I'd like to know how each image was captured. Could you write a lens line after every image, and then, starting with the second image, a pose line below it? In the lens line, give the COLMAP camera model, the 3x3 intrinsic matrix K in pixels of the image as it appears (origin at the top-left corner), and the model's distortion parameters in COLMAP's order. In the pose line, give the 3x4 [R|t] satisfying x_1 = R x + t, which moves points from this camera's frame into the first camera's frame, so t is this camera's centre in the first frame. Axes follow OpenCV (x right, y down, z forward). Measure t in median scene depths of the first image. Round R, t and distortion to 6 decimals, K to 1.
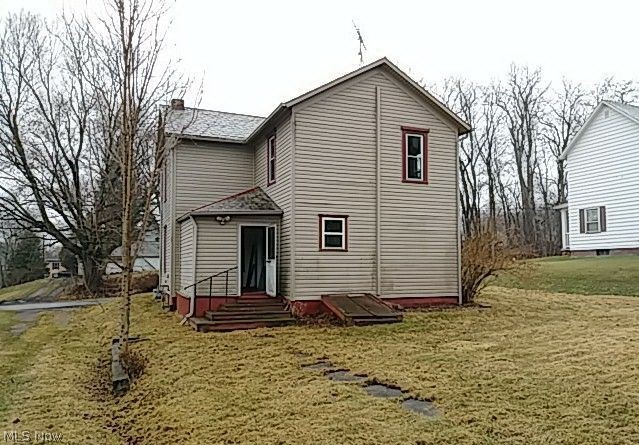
lens RADIAL K [[526.4, 0, 319.6], [0, 526.4, 224.0], [0, 0, 1]] dist [-0.015653, -0.003204]
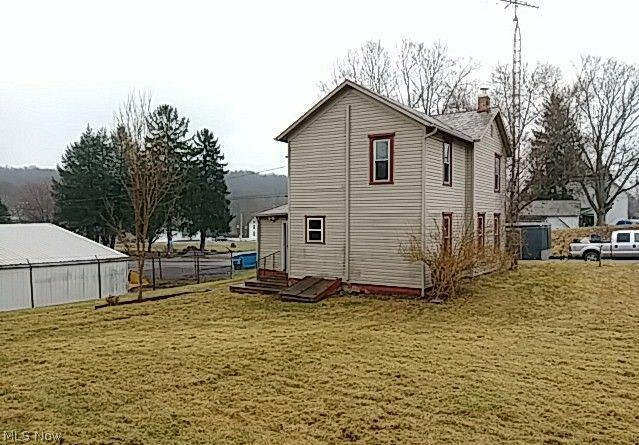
lens RADIAL K [[526.4, 0, 320.6], [0, 526.4, 221.9], [0, 0, 1]] dist [-0.015653, -0.003204]
pose [[0.551828, 0.011108, -0.833884, 1.093876], [0.069216, 0.995851, 0.059070, -0.076316], [0.831081, -0.090315, 0.548769, 0.284612]]
